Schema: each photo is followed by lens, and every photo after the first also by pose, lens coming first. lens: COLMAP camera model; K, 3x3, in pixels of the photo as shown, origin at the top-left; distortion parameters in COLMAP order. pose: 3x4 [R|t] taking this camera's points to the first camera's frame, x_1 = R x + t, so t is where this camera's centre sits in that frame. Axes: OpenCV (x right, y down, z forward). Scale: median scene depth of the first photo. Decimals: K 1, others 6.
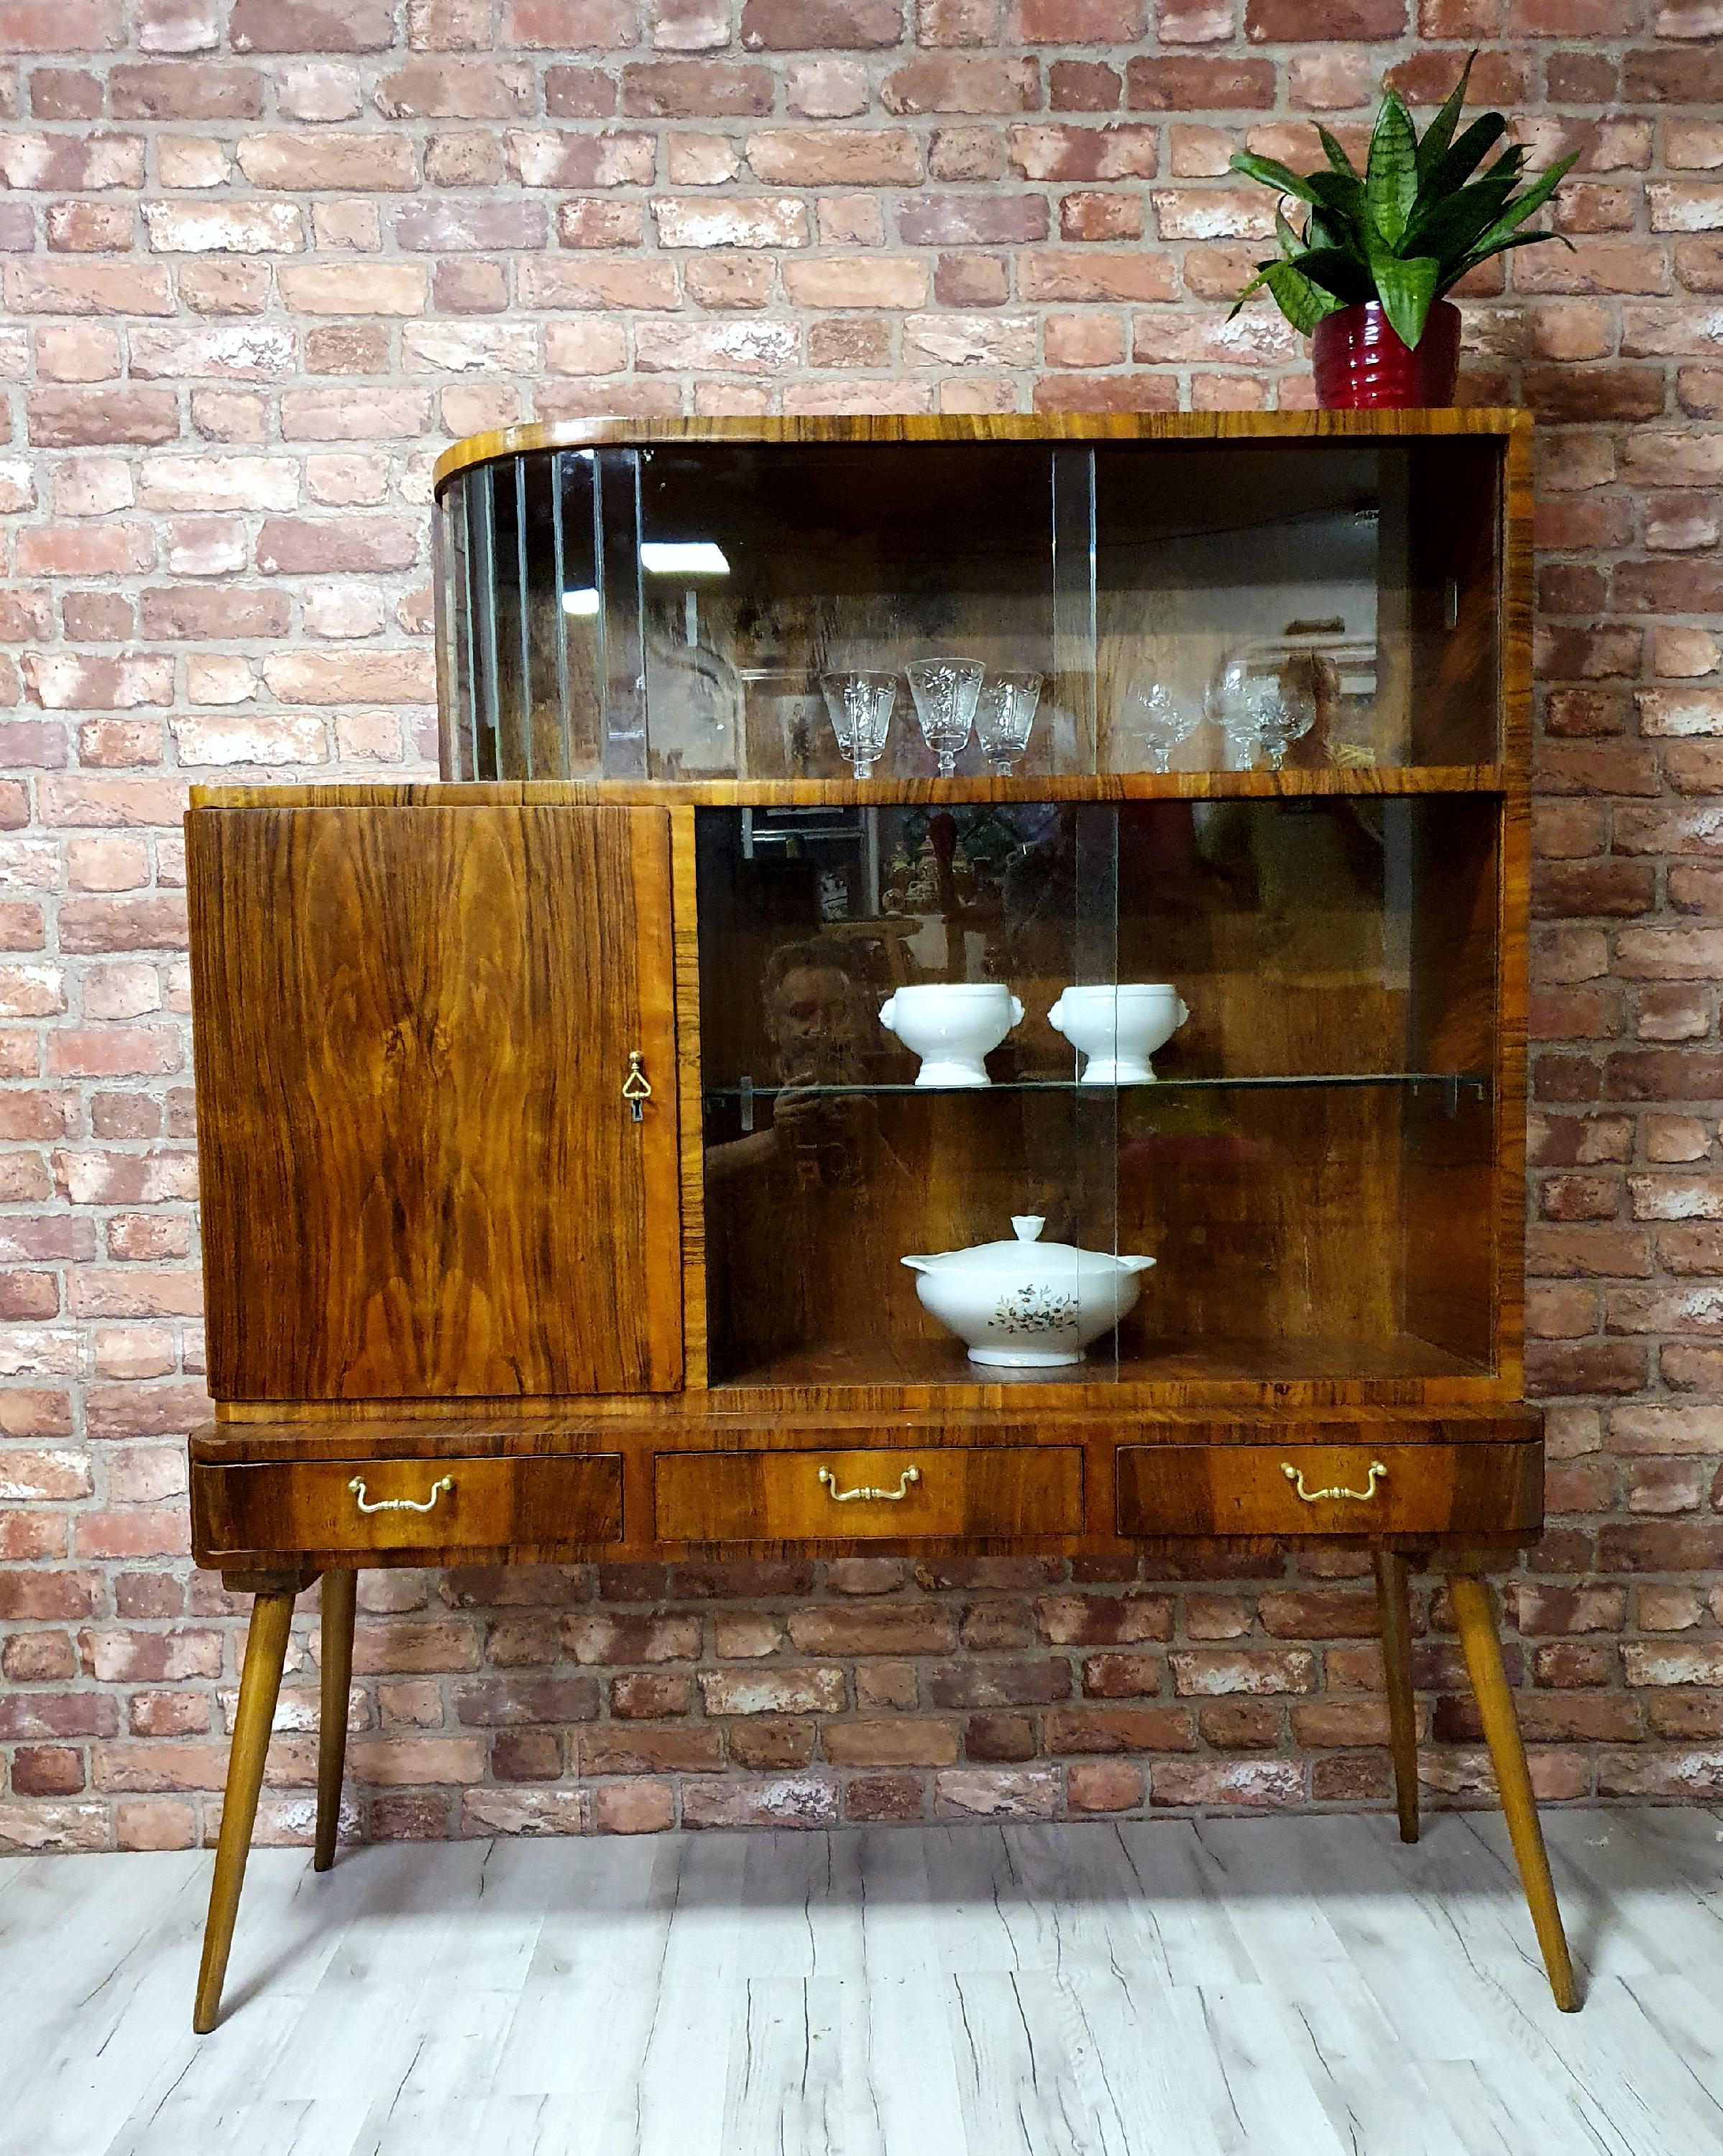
lens RADIAL K [[1928.7, 0, 858.9], [0, 1928.7, 1181.0], [0, 0, 1]] dist [0.011936, -0.004599]
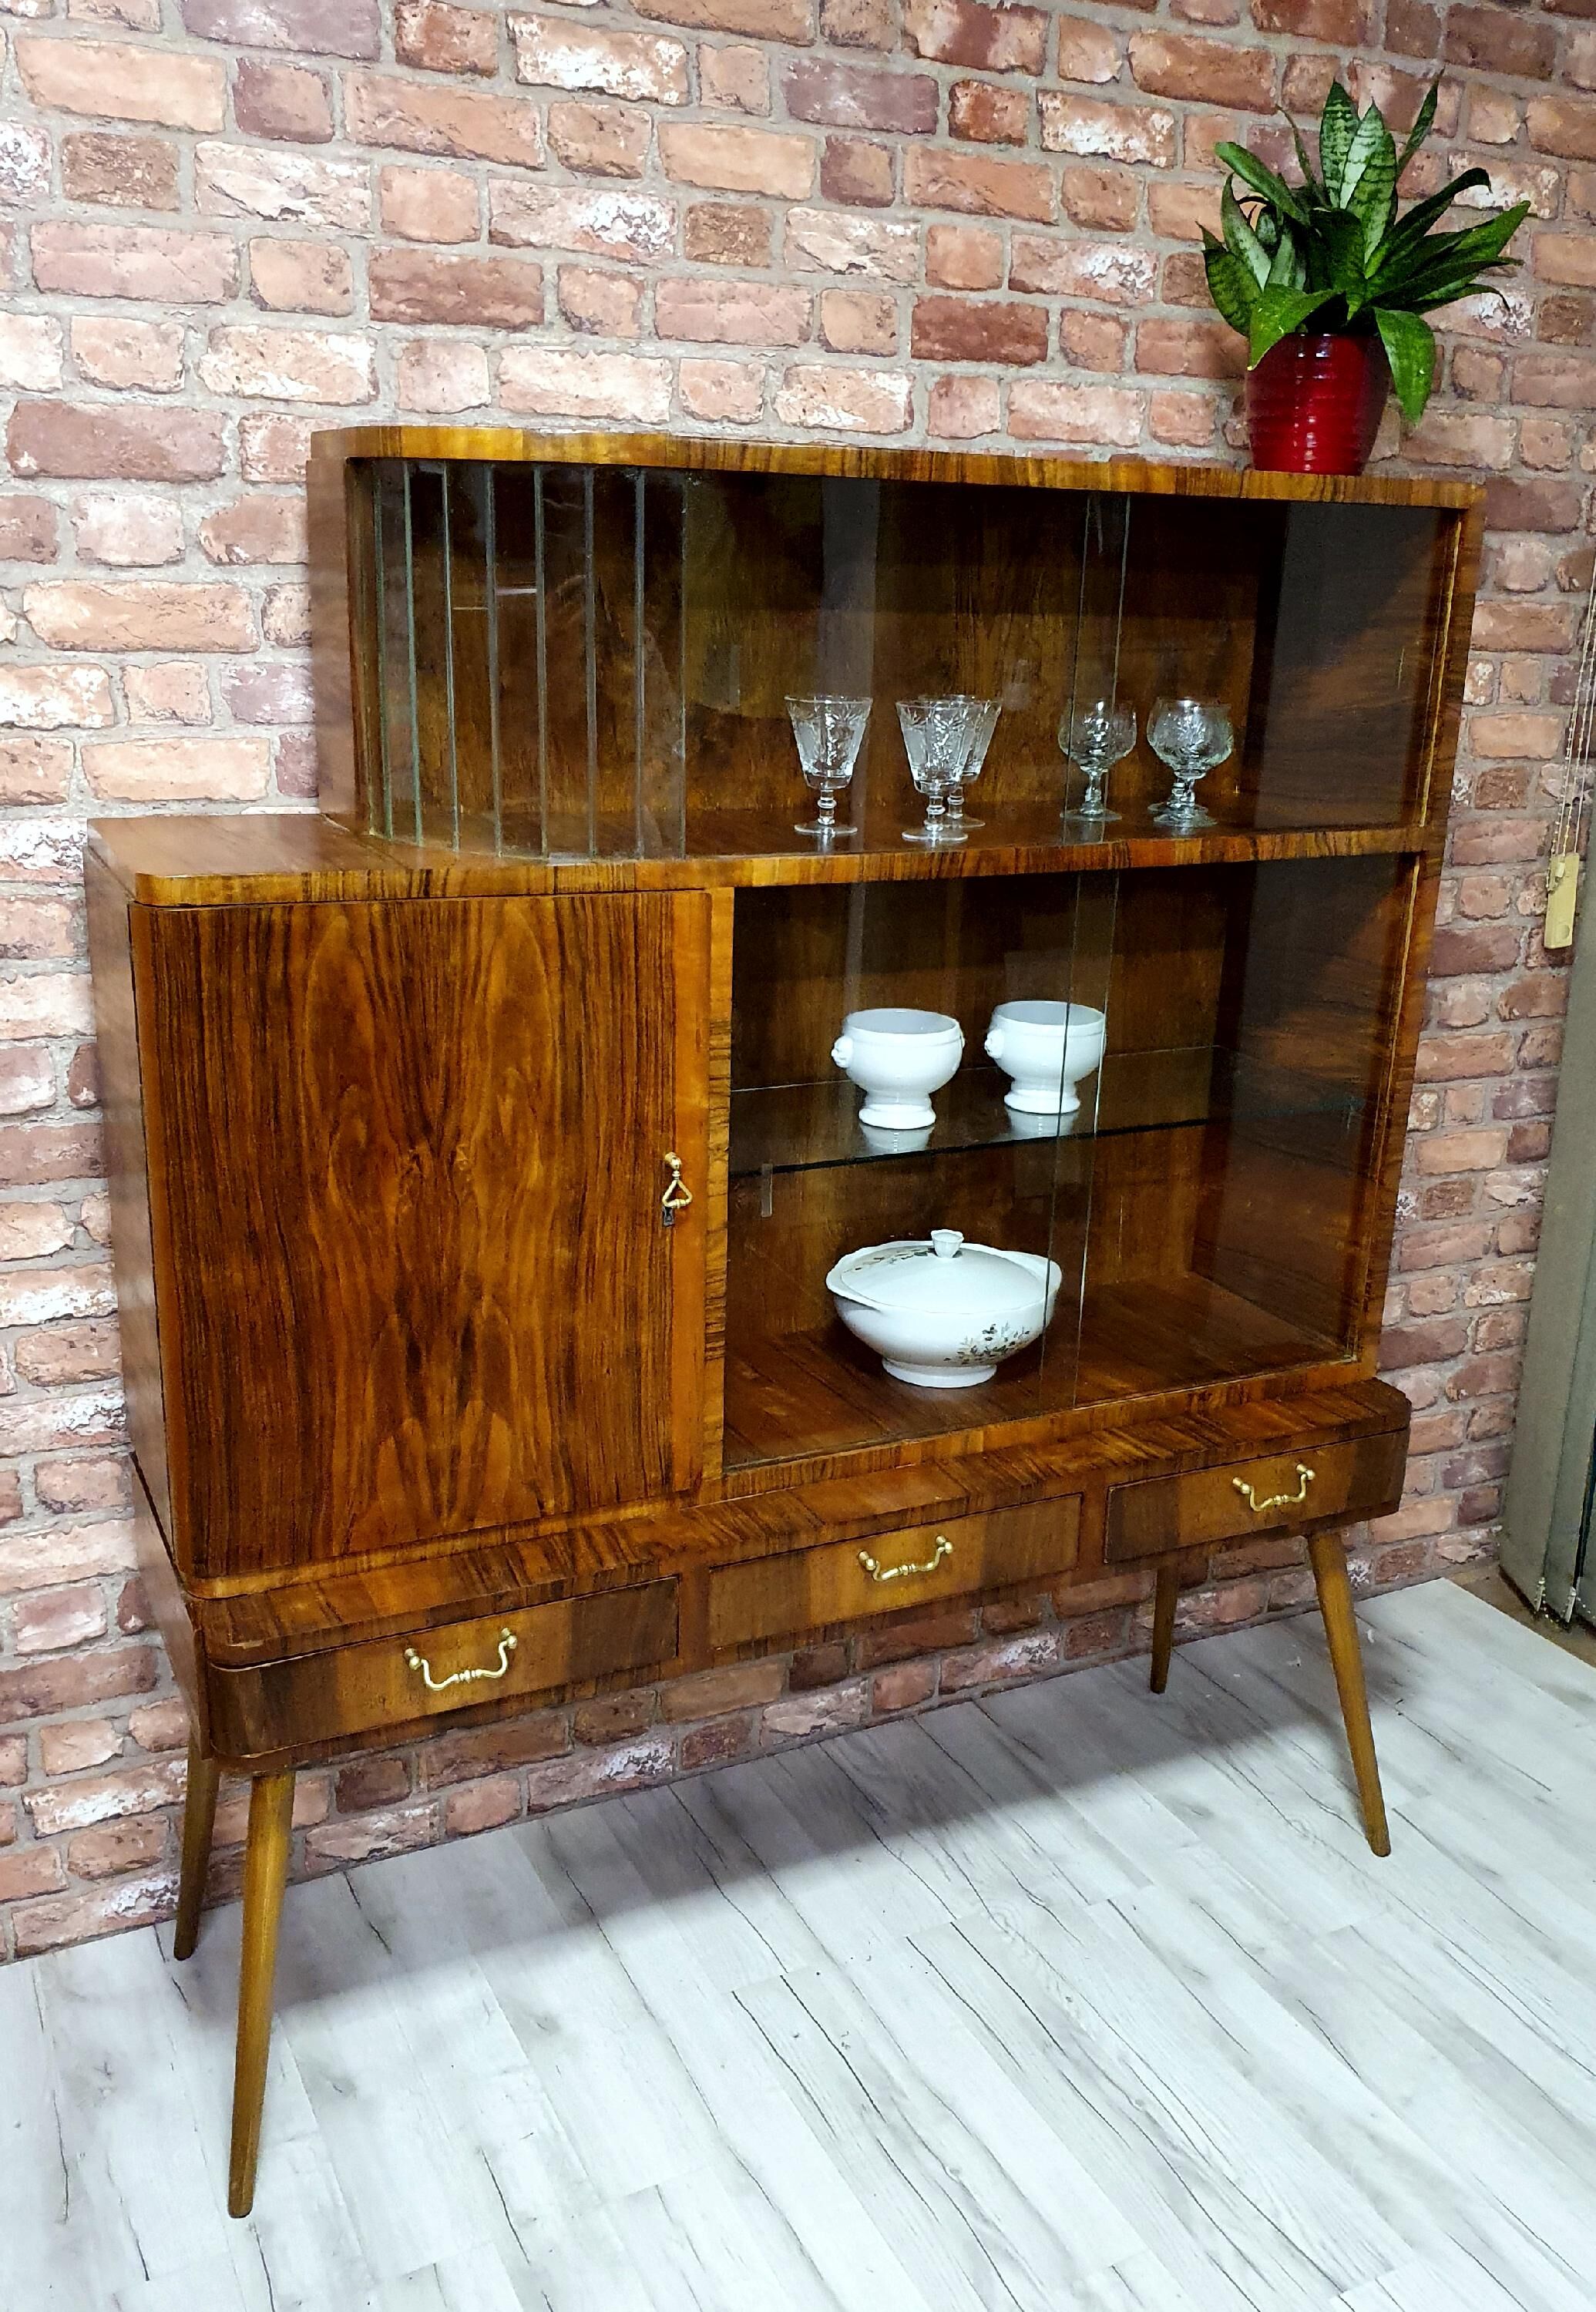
lens RADIAL K [[2014.3, 0, 830.0], [0, 2014.3, 1172.1], [0, 0, 1]] dist [0.027686, -0.037343]
pose [[0.898011, -0.086890, 0.431308, -0.419631], [-0.017881, 0.972288, 0.233103, -0.258224], [-0.439610, -0.217042, 0.871571, 0.116344]]
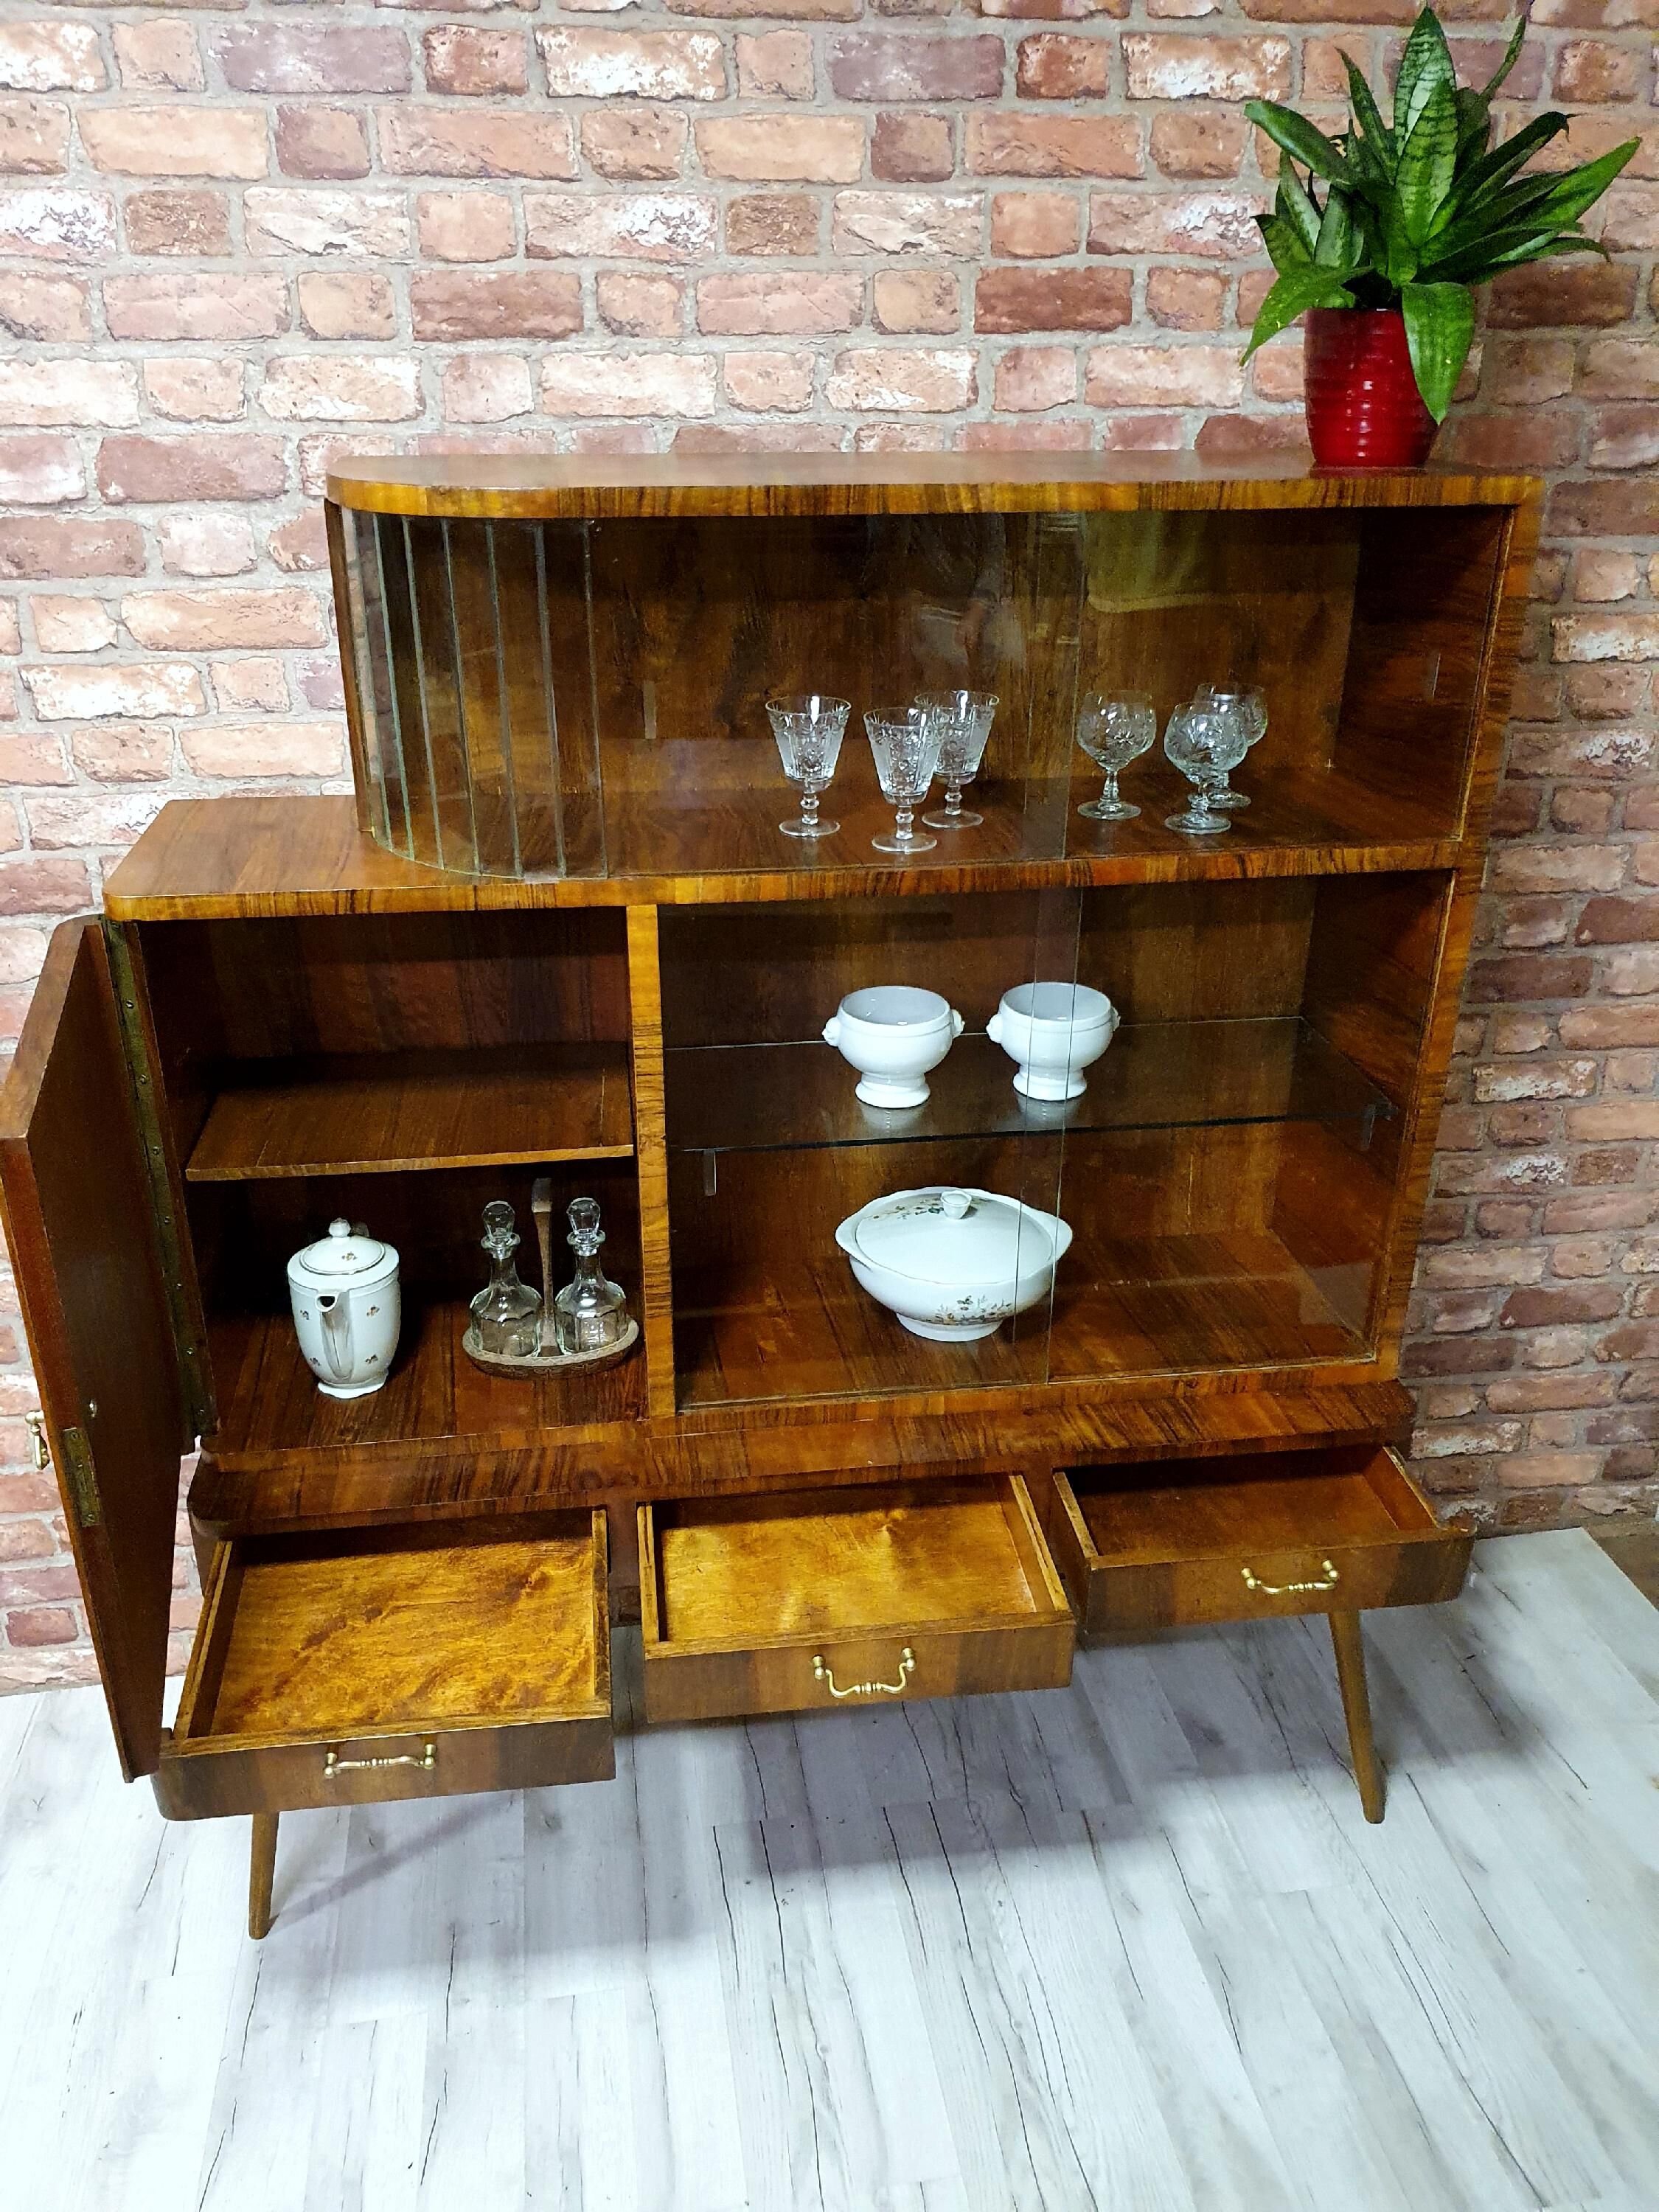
lens RADIAL K [[1763.3, 0, 806.5], [0, 1763.3, 1103.0], [0, 0, 1]] dist [-0.006923, 0.036465]
pose [[0.991850, -0.037753, 0.121691, -0.109917], [-0.007700, 0.935587, 0.353012, -0.371962], [-0.127180, -0.351072, 0.927671, 0.130926]]
